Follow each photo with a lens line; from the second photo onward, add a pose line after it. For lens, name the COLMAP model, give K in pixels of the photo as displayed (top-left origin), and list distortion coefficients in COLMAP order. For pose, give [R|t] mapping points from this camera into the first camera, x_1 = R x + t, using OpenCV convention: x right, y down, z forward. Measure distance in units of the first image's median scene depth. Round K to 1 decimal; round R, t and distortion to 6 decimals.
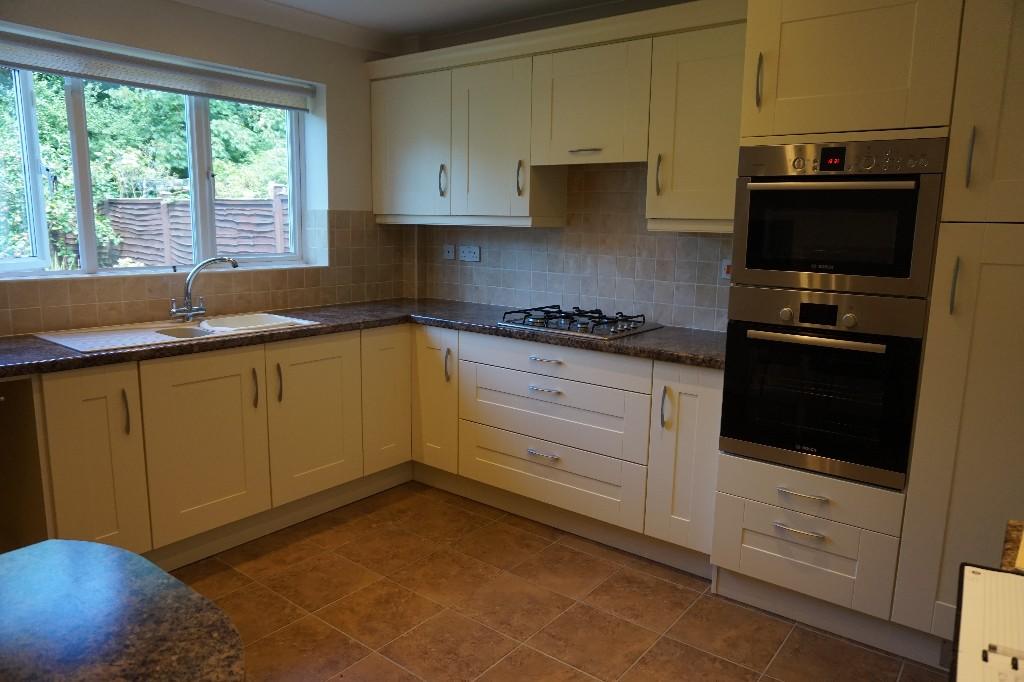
lens RADIAL K [[704.2, 0, 507.3], [0, 704.2, 340.9], [0, 0, 1]] dist [-0.008967, 0.003596]
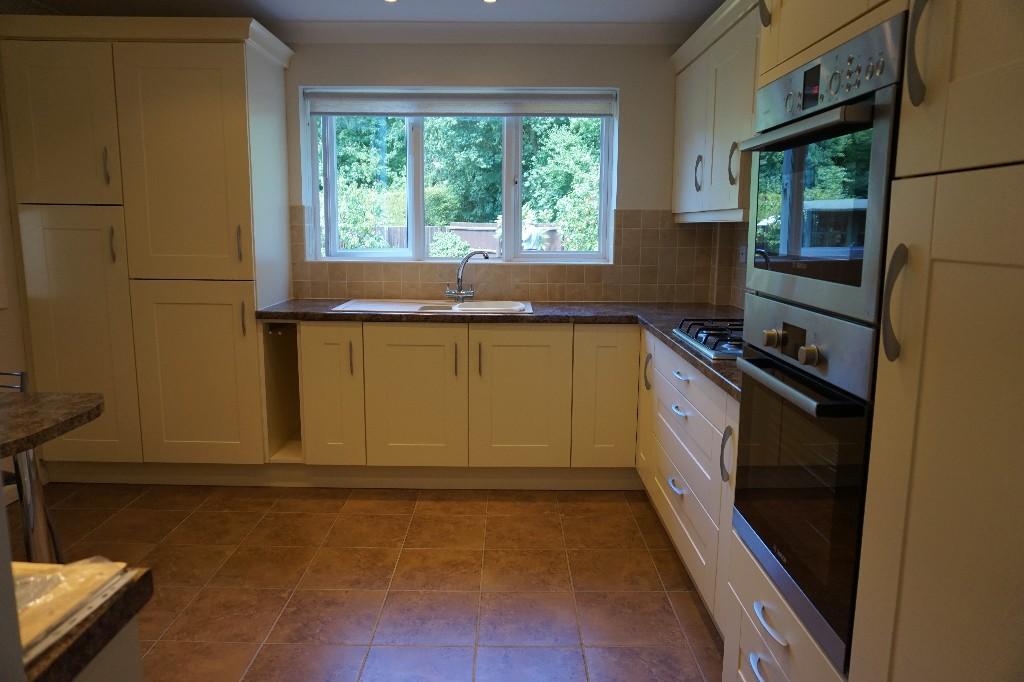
lens RADIAL K [[704.2, 0, 507.3], [0, 704.2, 340.9], [0, 0, 1]] dist [-0.008967, 0.003596]
pose [[0.618333, 0.113679, -0.777651, 0.560730], [-0.130300, 0.990618, 0.041206, -0.021526], [0.775039, 0.075849, 0.627345, 0.295839]]
